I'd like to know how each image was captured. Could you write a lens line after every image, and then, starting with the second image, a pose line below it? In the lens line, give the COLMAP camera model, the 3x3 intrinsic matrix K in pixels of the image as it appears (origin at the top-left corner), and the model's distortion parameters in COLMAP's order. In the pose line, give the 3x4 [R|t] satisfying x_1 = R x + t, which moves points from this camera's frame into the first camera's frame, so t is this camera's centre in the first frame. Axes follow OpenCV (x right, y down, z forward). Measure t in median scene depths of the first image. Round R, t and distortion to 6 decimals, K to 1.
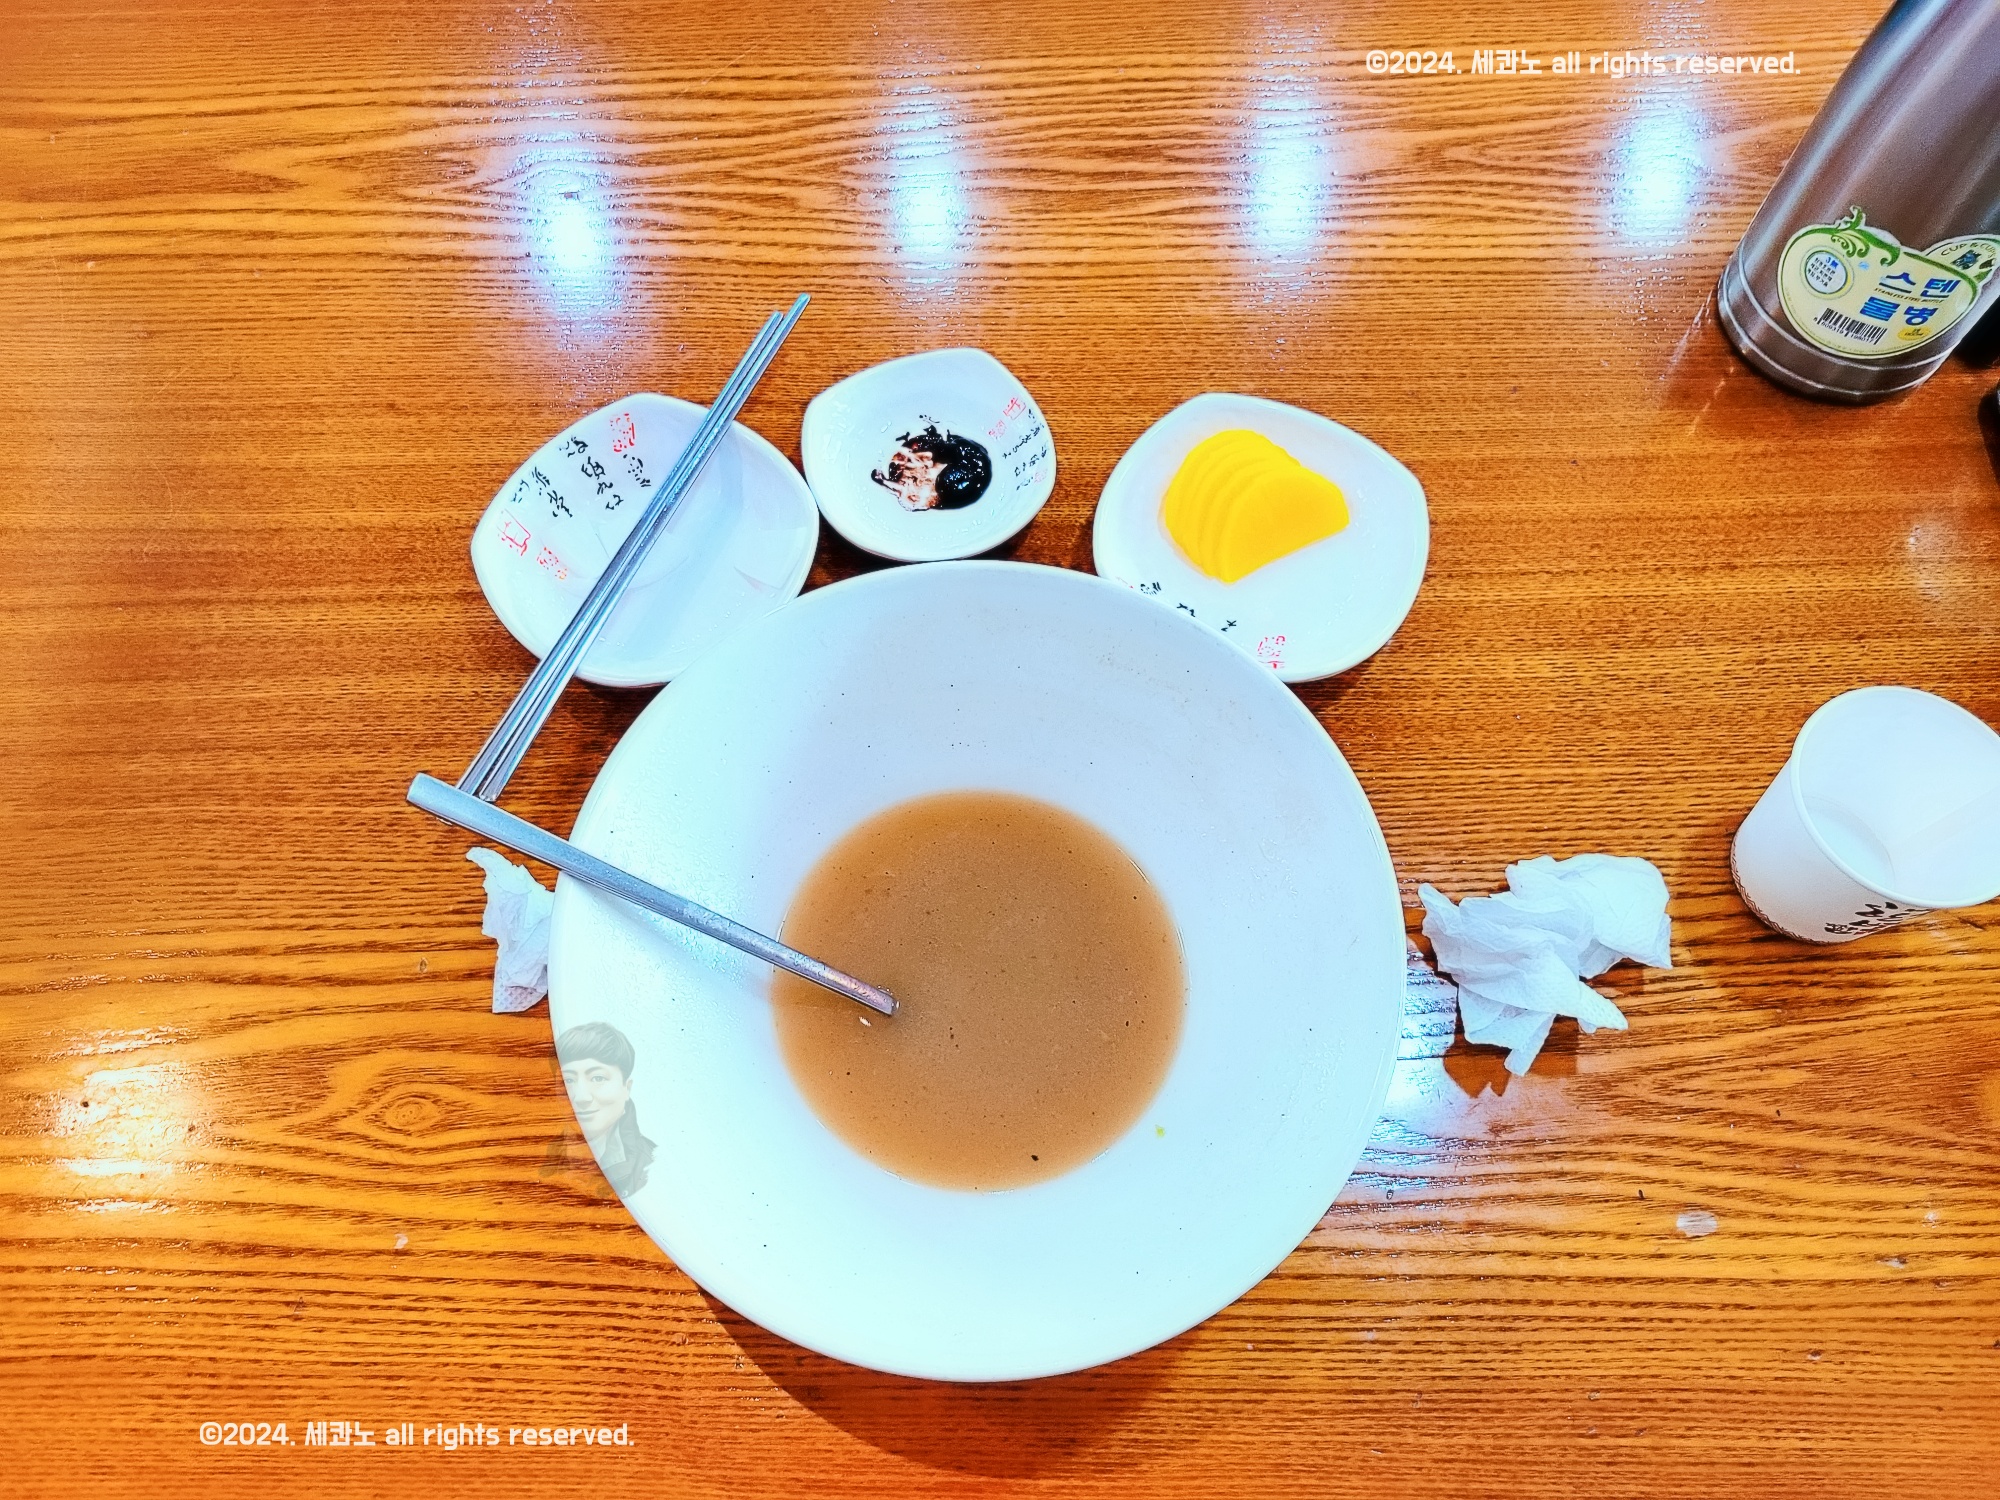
lens RADIAL K [[1601.1, 0, 1000.0], [0, 1601.1, 750.0], [0, 0, 1]] dist [-0.004514, 0.002498]
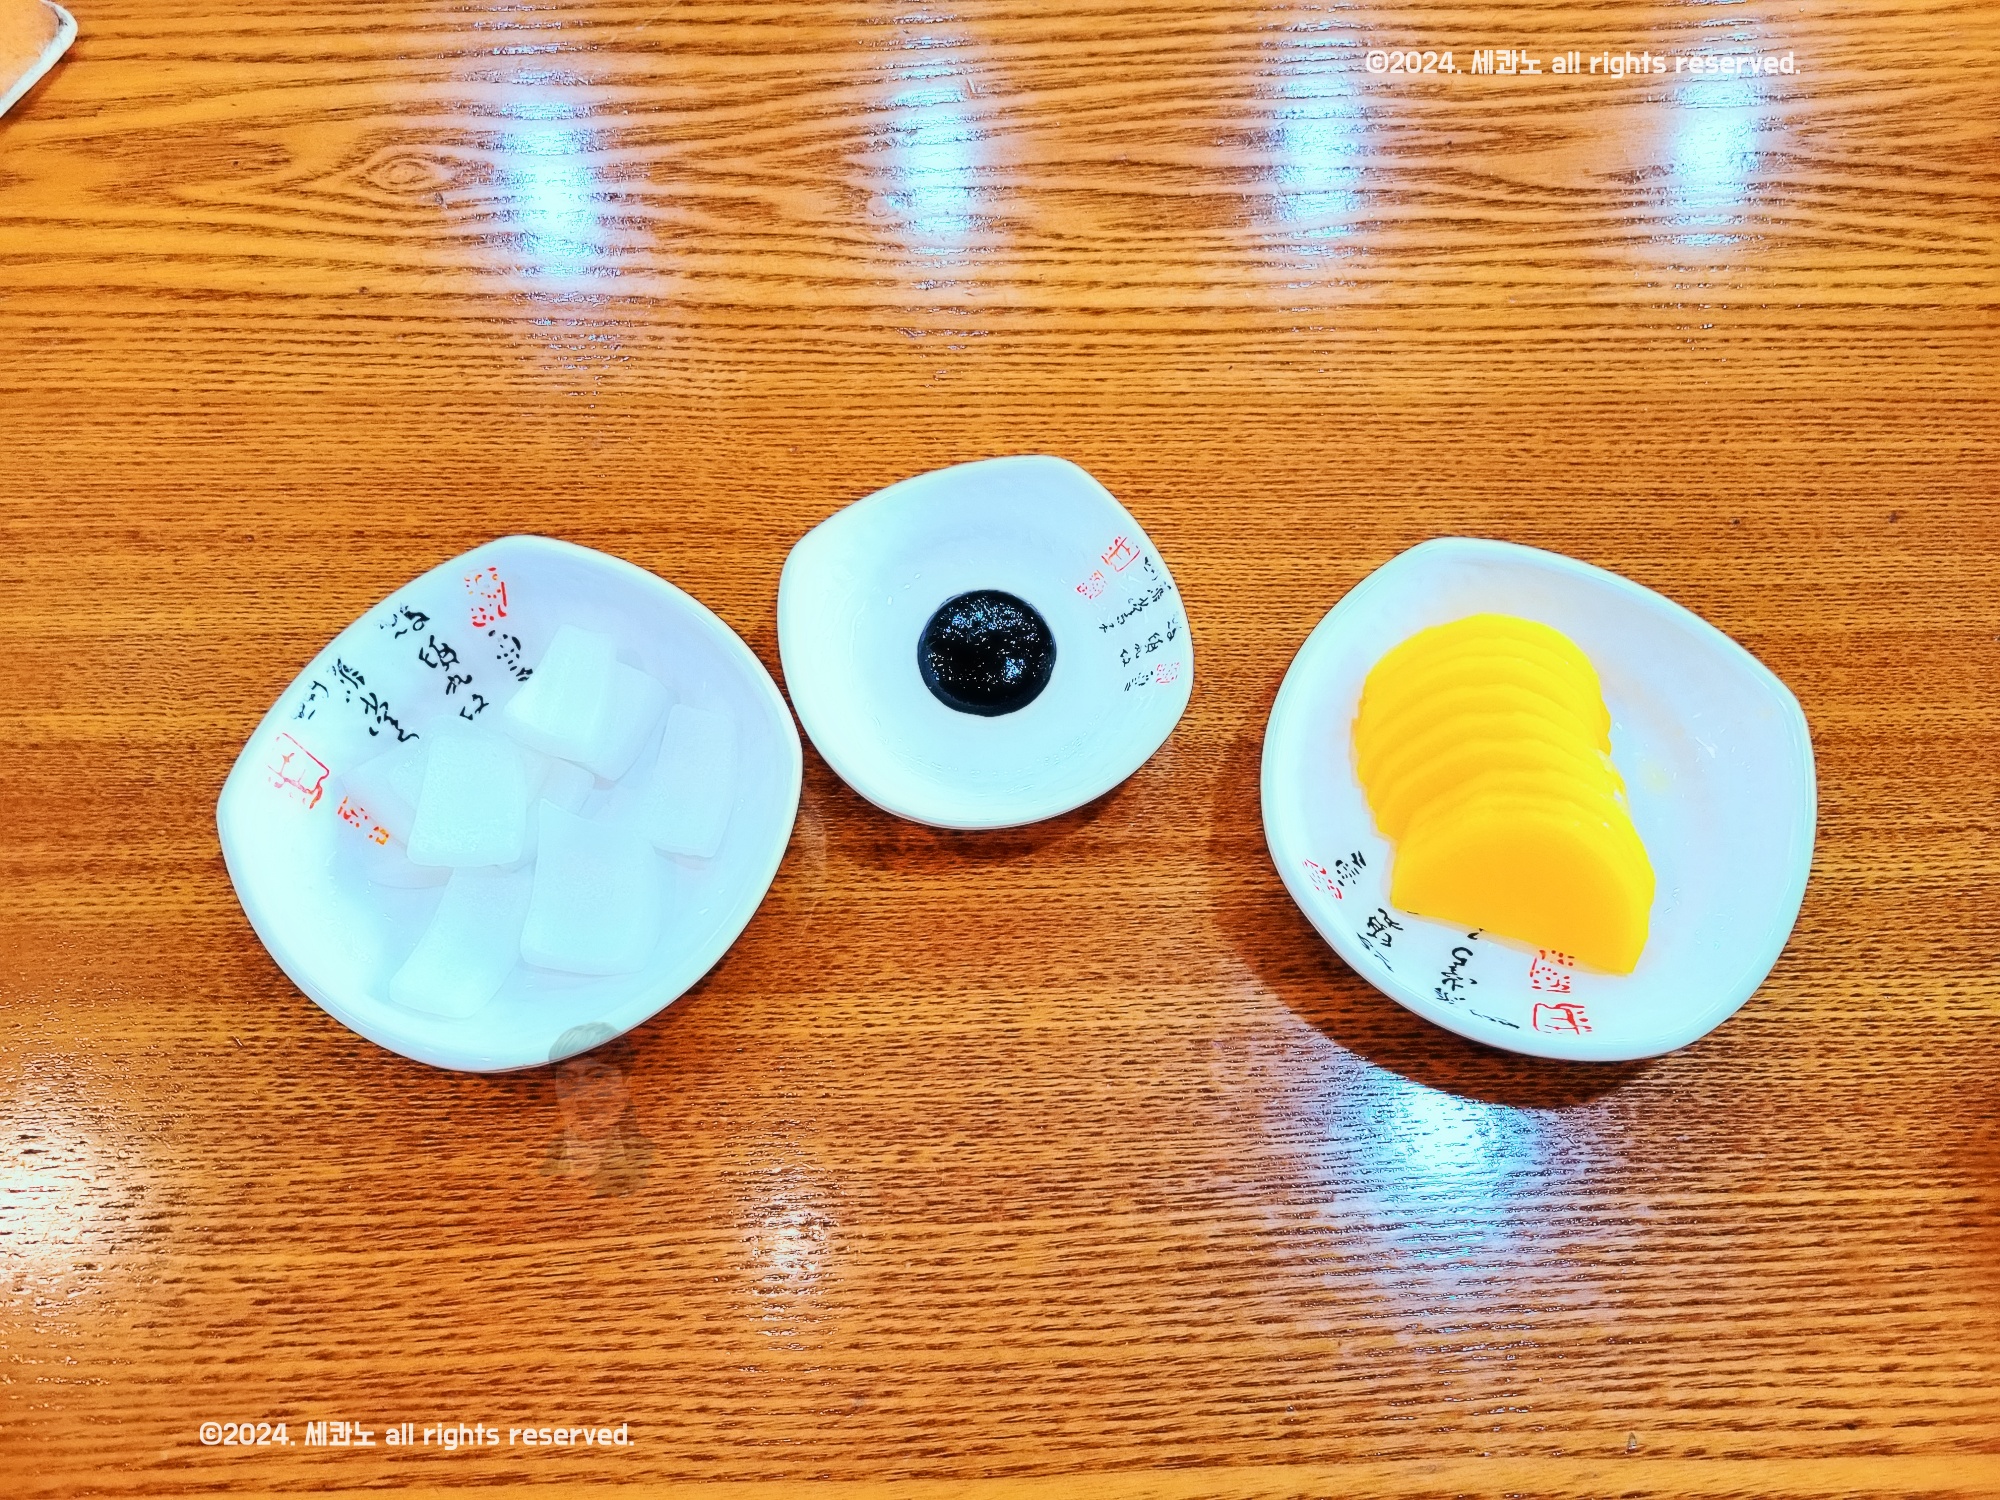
lens RADIAL K [[1601.1, 0, 1000.0], [0, 1601.1, 750.0], [0, 0, 1]] dist [-0.004514, 0.002498]
pose [[0.999983, 0.005707, 0.001107, -0.040172], [-0.005727, 0.999804, 0.018950, -0.156586], [-0.000999, -0.018956, 0.999820, 0.395852]]
